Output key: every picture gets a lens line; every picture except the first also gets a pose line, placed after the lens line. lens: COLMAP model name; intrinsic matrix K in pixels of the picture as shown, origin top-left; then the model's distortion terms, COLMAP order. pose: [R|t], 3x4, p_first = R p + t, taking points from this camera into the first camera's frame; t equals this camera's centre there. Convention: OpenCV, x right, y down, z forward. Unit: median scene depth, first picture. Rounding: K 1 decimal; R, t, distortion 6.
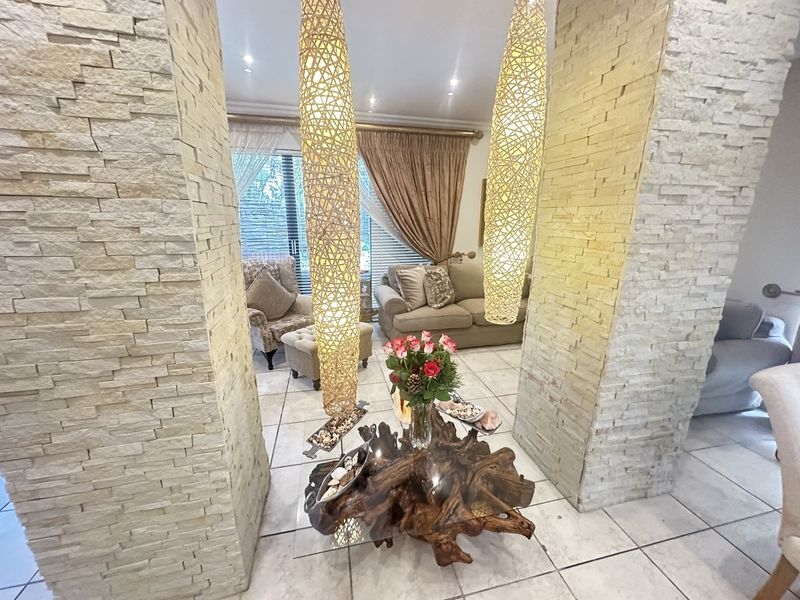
lens RADIAL K [[318.0, 0, 400.0], [0, 318.0, 300.0], [0, 0, 1]] dist [-0.002137, 0.000026]
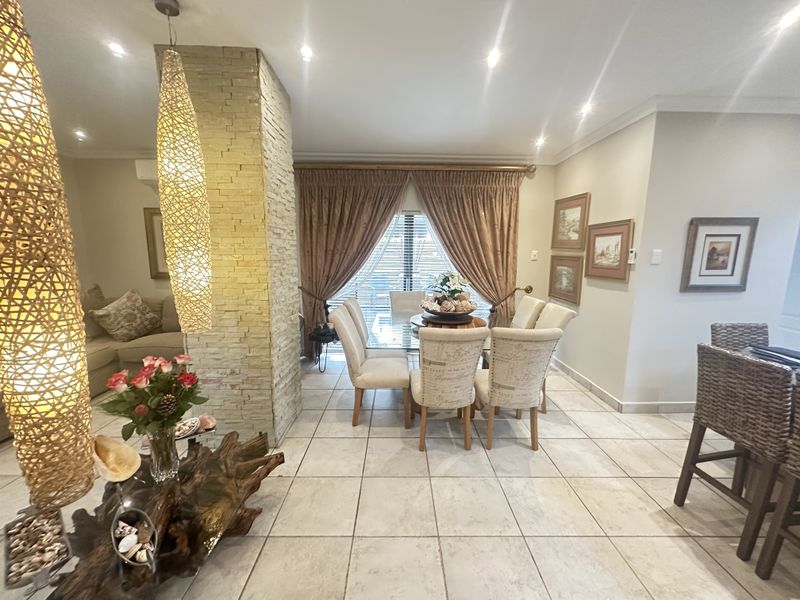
lens RADIAL K [[318.0, 0, 400.0], [0, 318.0, 300.0], [0, 0, 1]] dist [-0.002137, 0.000026]
pose [[0.213012, -0.150637, 0.965367, -0.751461], [0.243512, 0.965050, 0.096855, 0.026687], [-0.946218, 0.214447, 0.242249, -0.007378]]
